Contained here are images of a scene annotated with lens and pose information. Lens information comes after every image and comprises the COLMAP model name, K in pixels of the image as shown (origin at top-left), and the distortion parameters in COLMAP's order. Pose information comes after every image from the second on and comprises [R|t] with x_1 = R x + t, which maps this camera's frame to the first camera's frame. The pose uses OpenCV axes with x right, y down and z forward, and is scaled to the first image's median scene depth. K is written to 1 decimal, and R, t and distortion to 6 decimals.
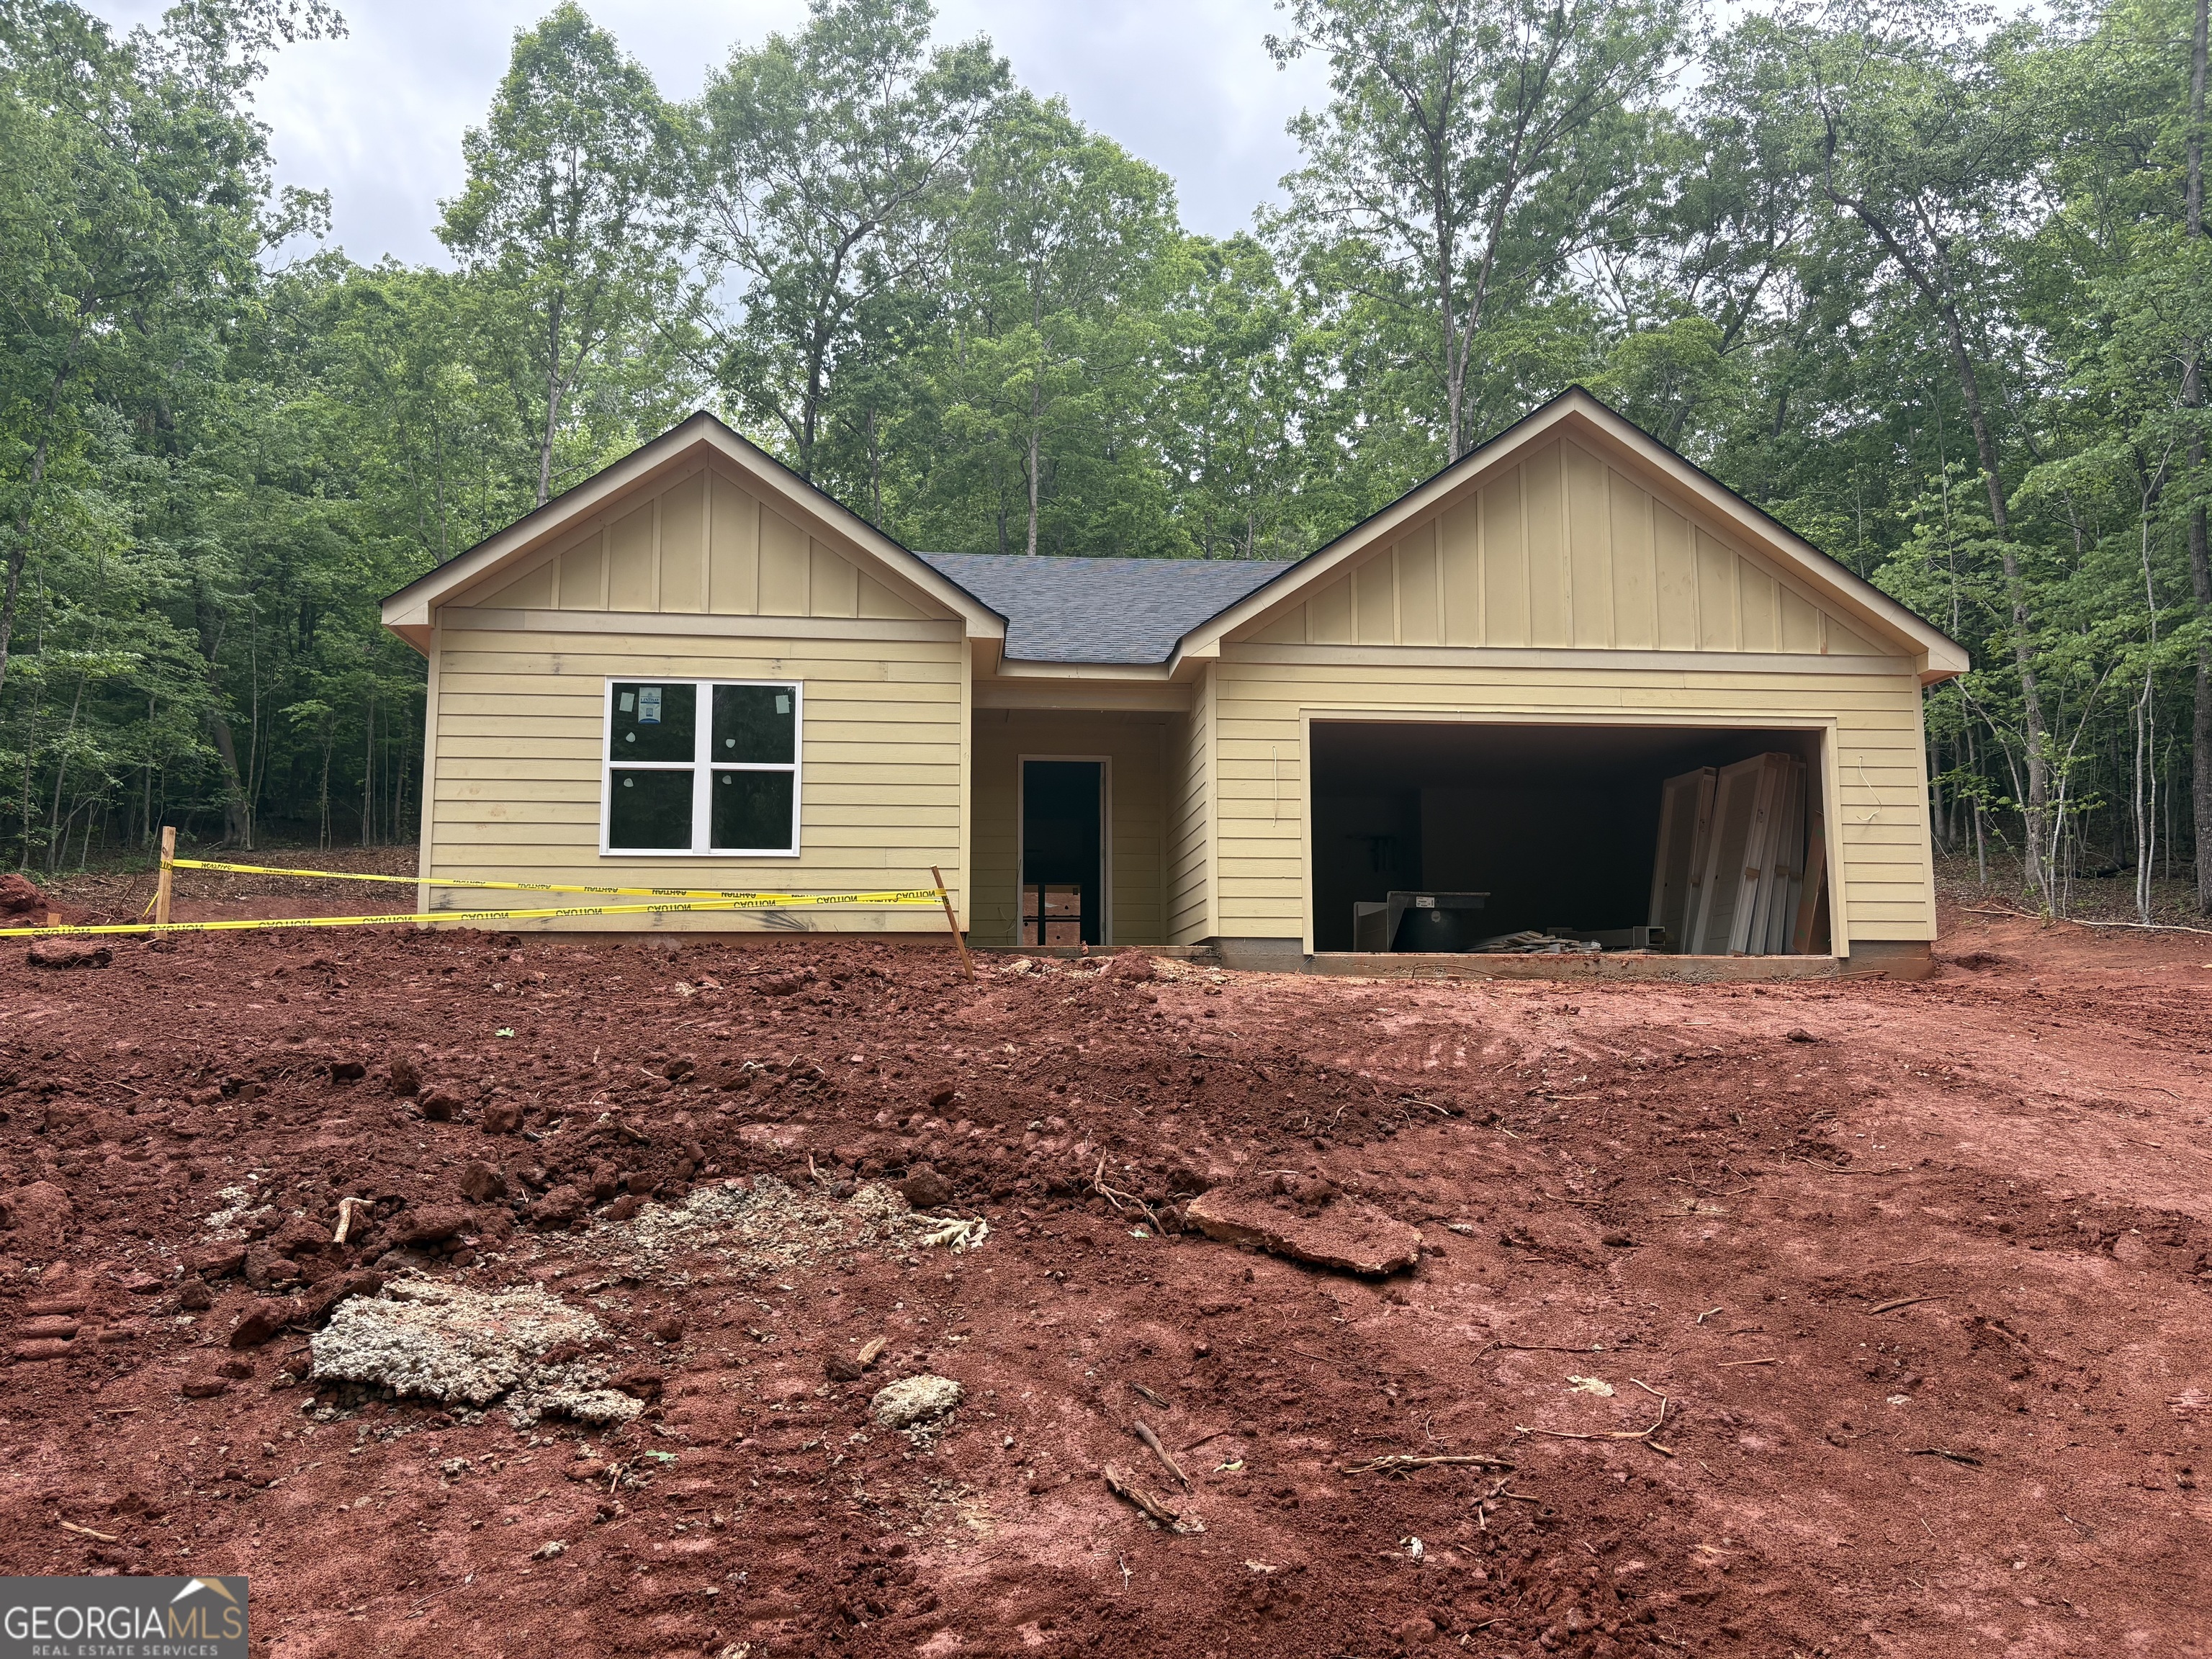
lens RADIAL K [[1669.9, 0, 1106.7], [0, 1669.9, 829.5], [0, 0, 1]] dist [0.030016, -0.029045]
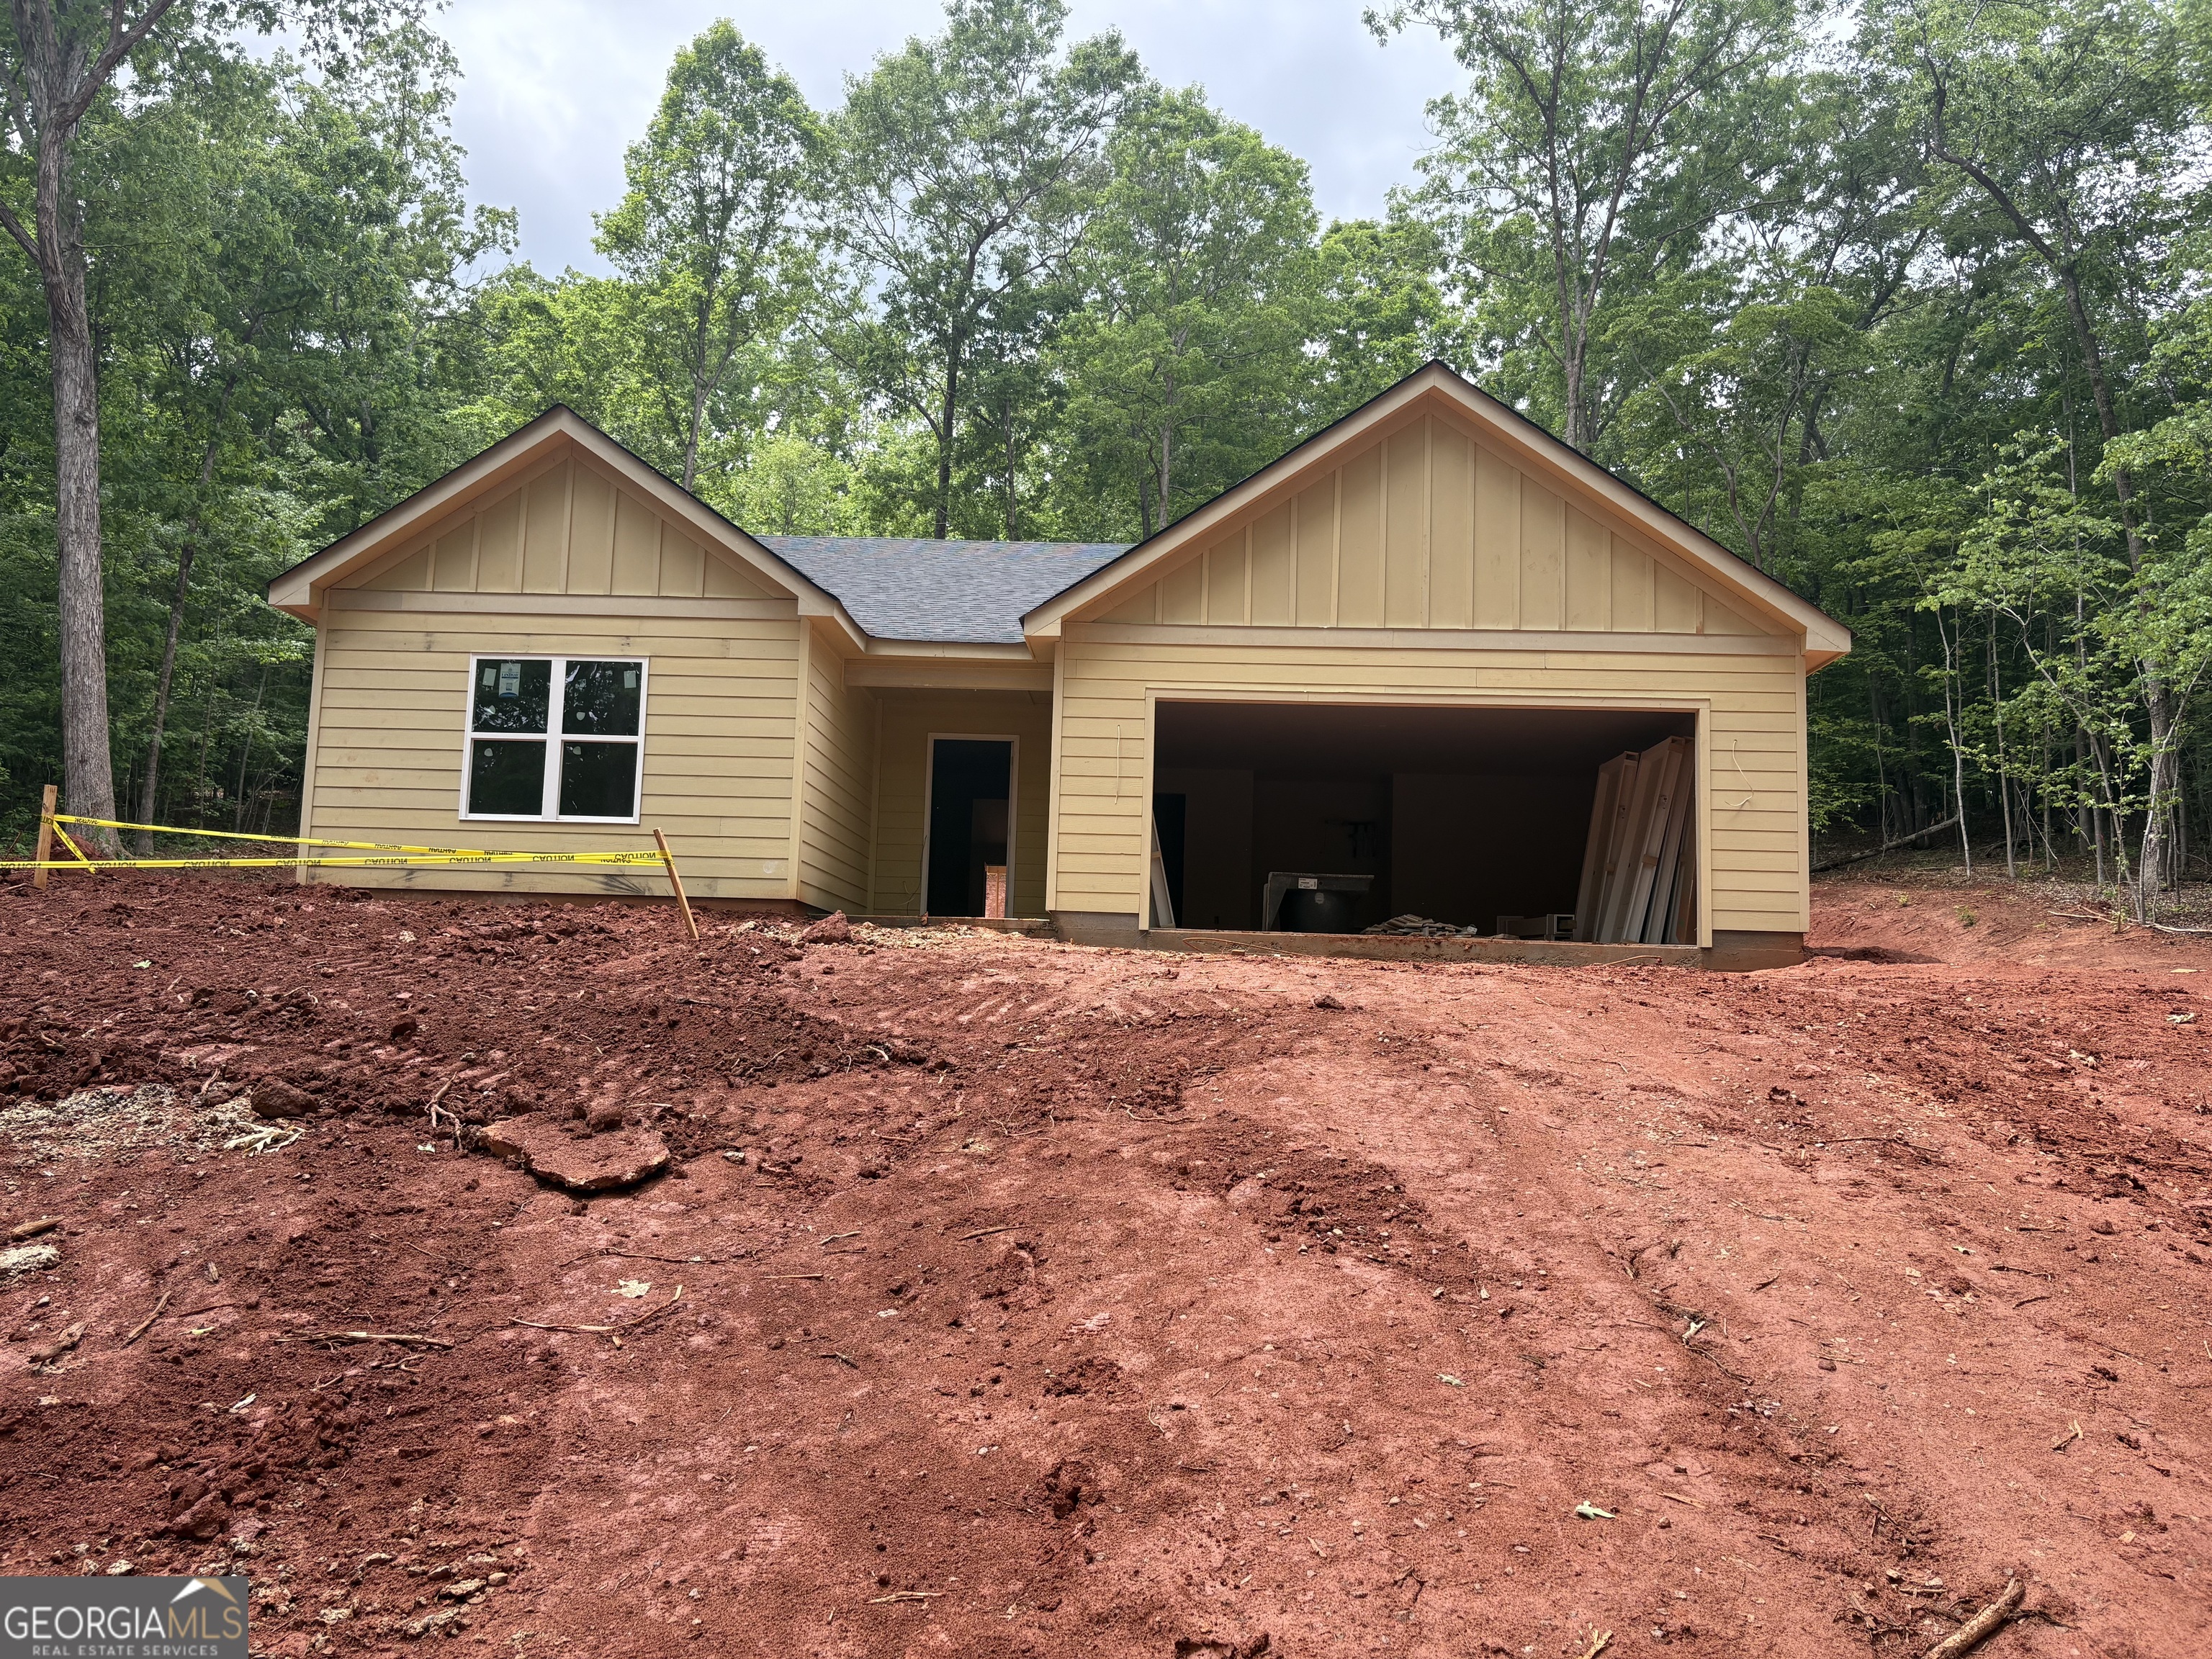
lens RADIAL K [[1669.9, 0, 1104.6], [0, 1669.9, 833.0], [0, 0, 1]] dist [0.030016, -0.029045]
pose [[0.989910, 0.016275, -0.140761, 0.130995], [-0.015438, 0.999856, 0.007036, 0.005097], [0.140856, -0.004792, 0.990019, -0.003136]]
